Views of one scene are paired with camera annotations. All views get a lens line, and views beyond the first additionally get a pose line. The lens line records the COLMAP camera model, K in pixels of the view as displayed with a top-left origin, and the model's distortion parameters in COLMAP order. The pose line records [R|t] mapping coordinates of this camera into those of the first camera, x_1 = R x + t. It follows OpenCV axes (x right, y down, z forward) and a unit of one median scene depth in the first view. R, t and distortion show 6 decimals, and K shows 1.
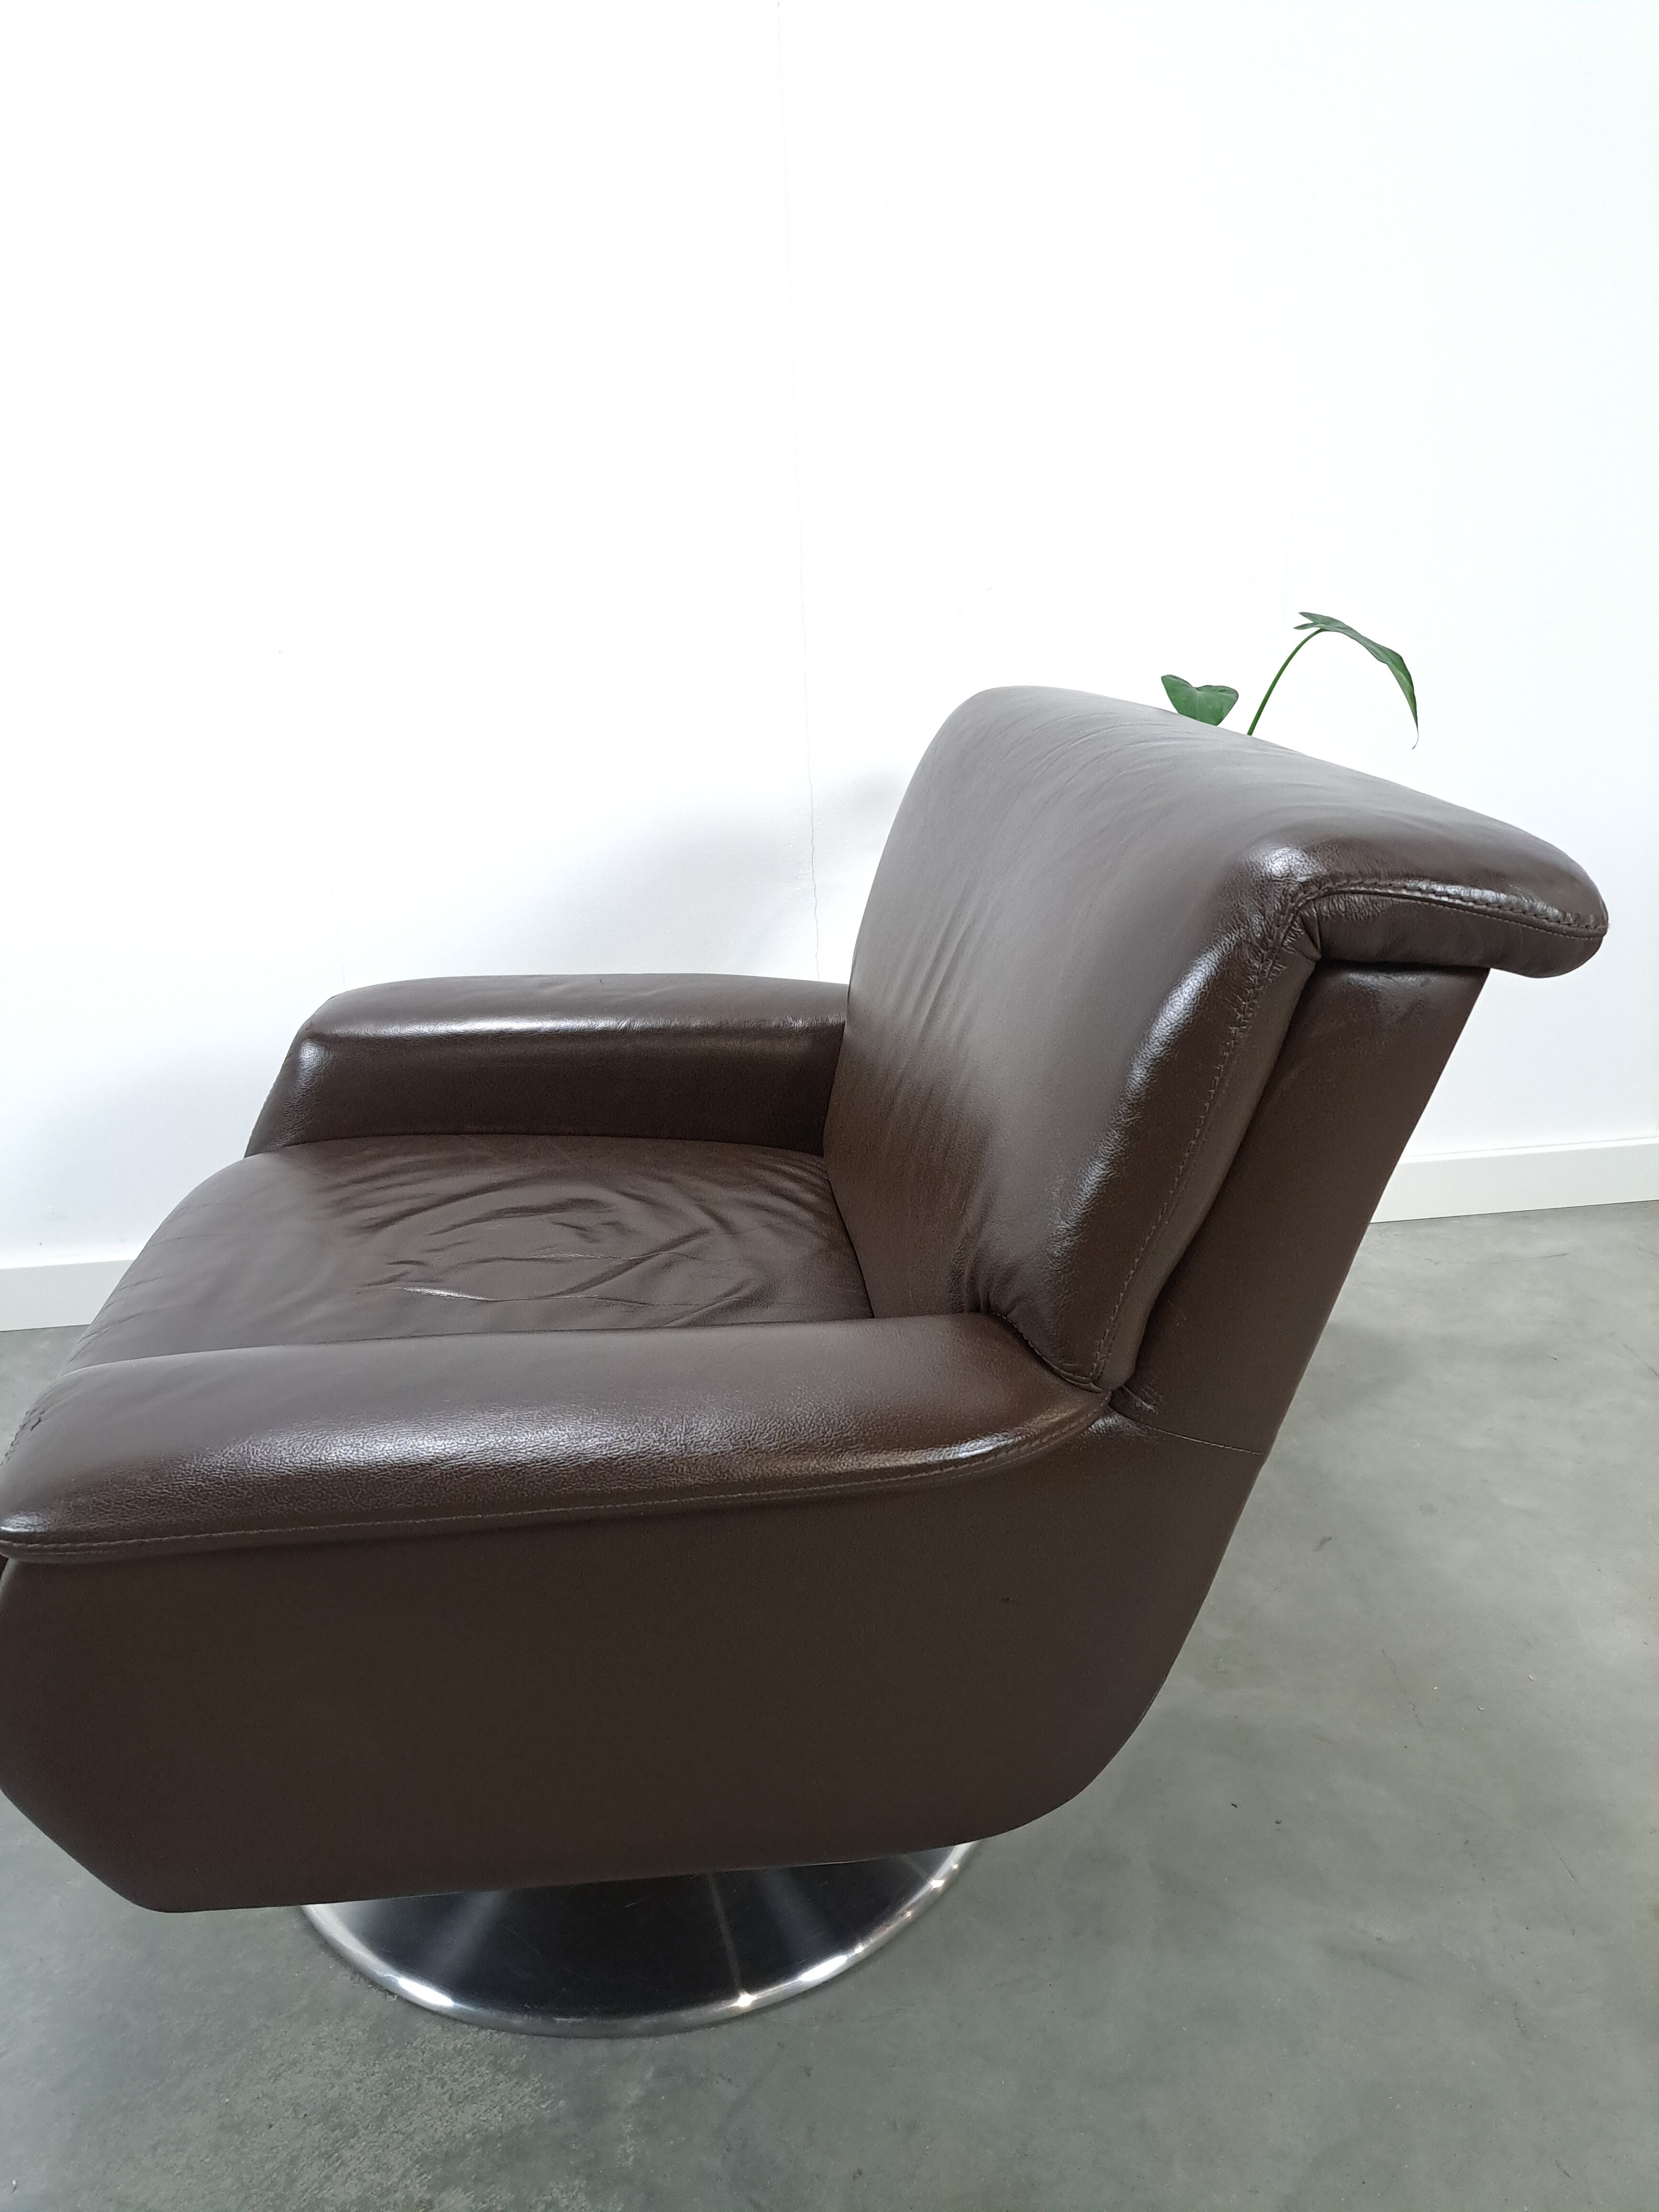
lens RADIAL K [[1592.8, 0, 836.8], [0, 1592.8, 1112.2], [0, 0, 1]] dist [0.013156, 0.004257]
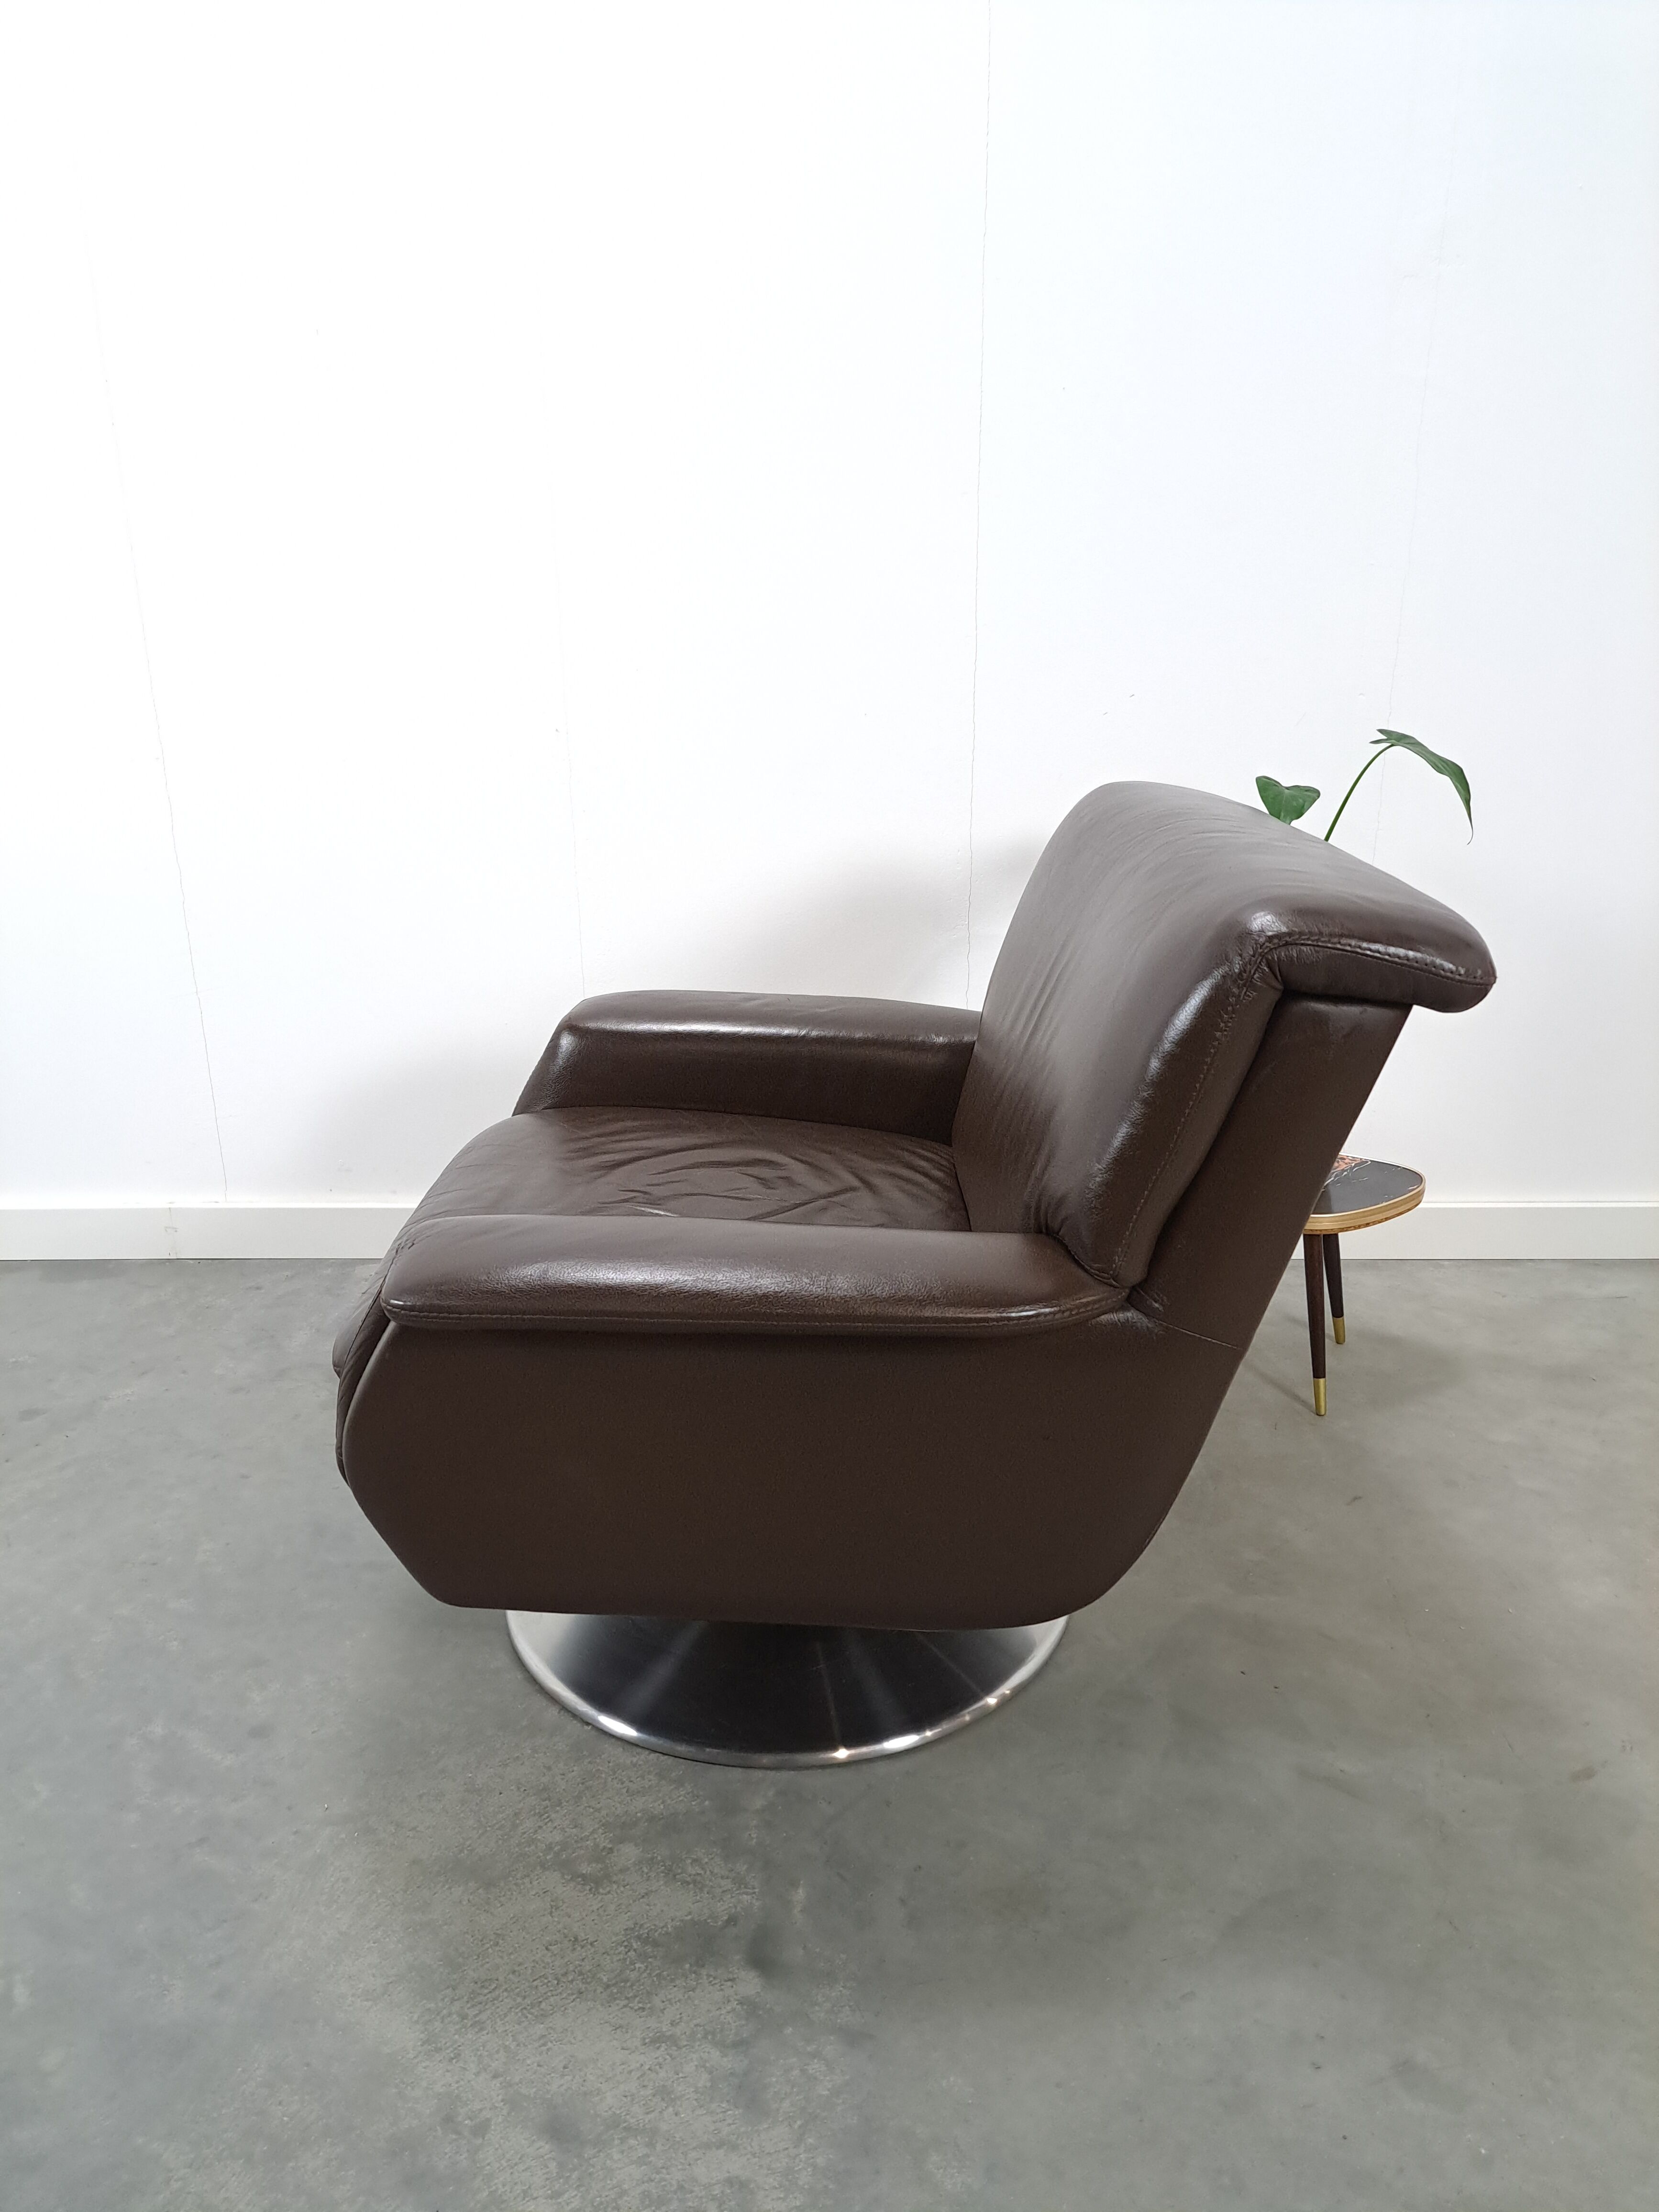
lens RADIAL K [[1576.9, 0, 825.5], [0, 1576.9, 1112.4], [0, 0, 1]] dist [0.034802, -0.011237]
pose [[0.990901, 0.064316, -0.118230, 0.050101], [-0.068375, 0.997190, -0.030603, 0.064614], [0.115930, 0.038409, 0.992514, -0.348963]]
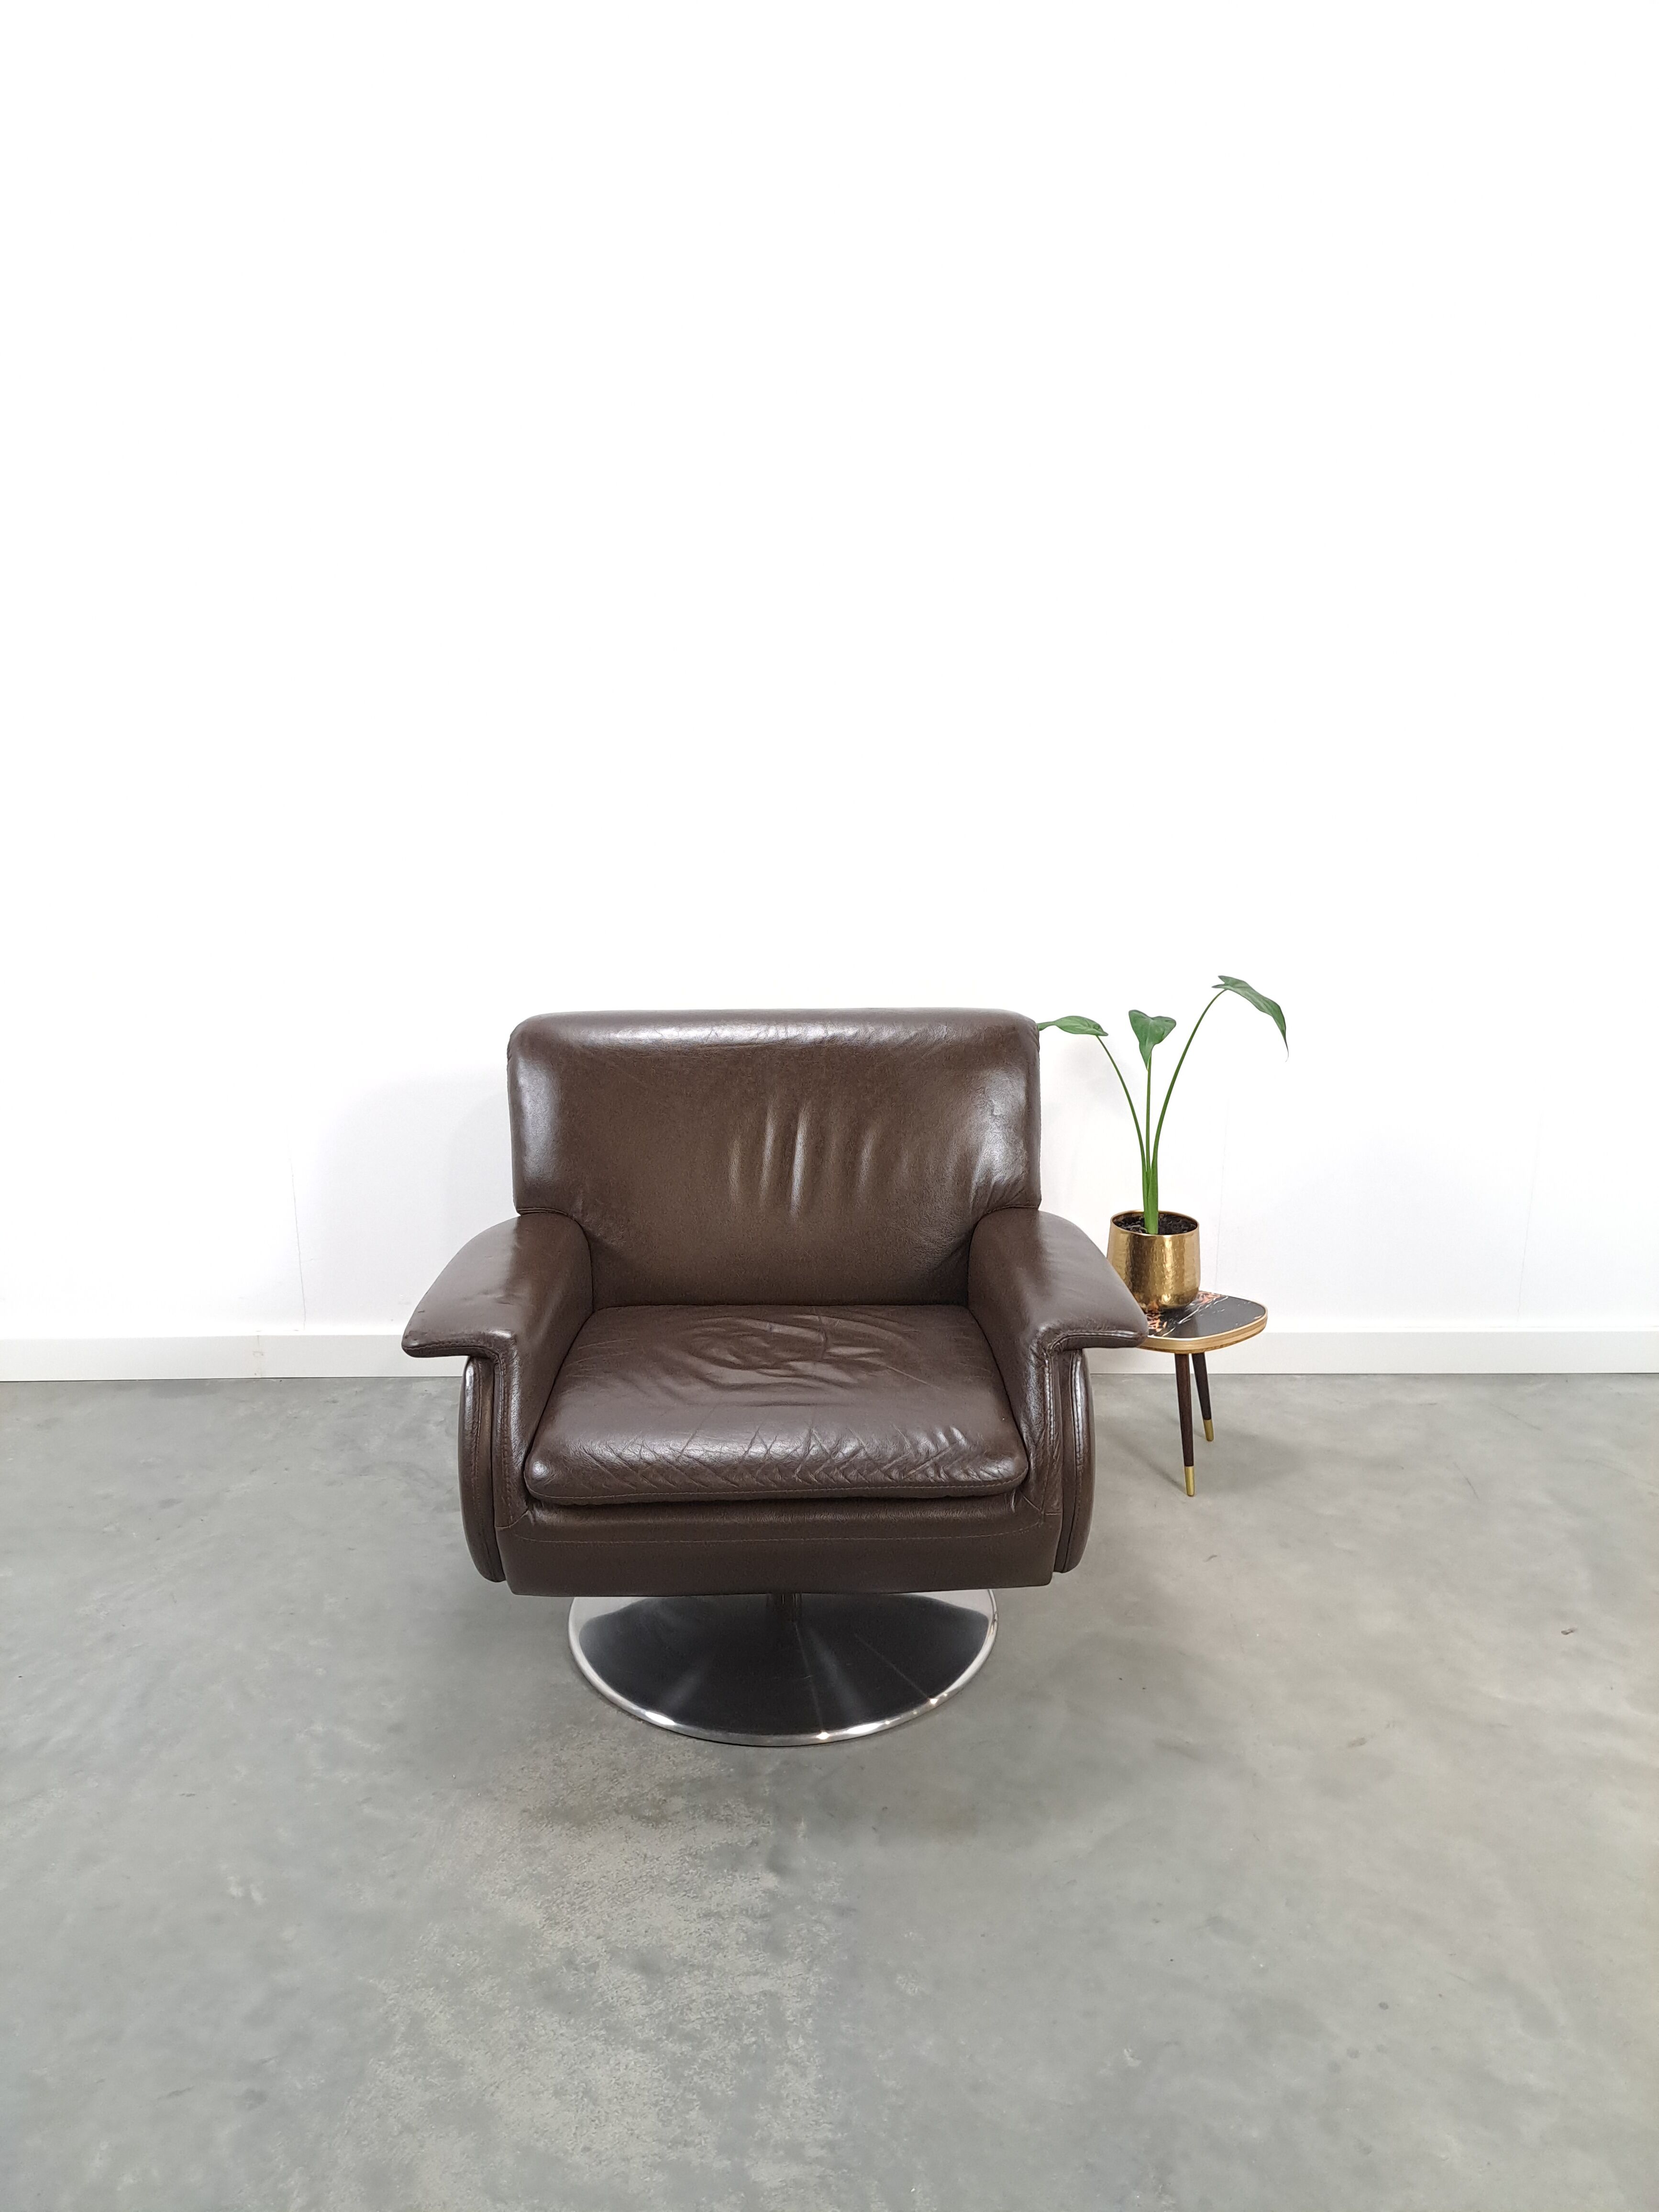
lens RADIAL K [[1571.2, 0, 823.5], [0, 1571.2, 1129.4], [0, 0, 1]] dist [0.054481, -0.035483]
pose [[0.994508, 0.058176, -0.087001, 0.054164], [-0.066650, 0.992962, -0.097900, 0.042880], [0.080694, 0.103161, 0.991386, -0.908902]]
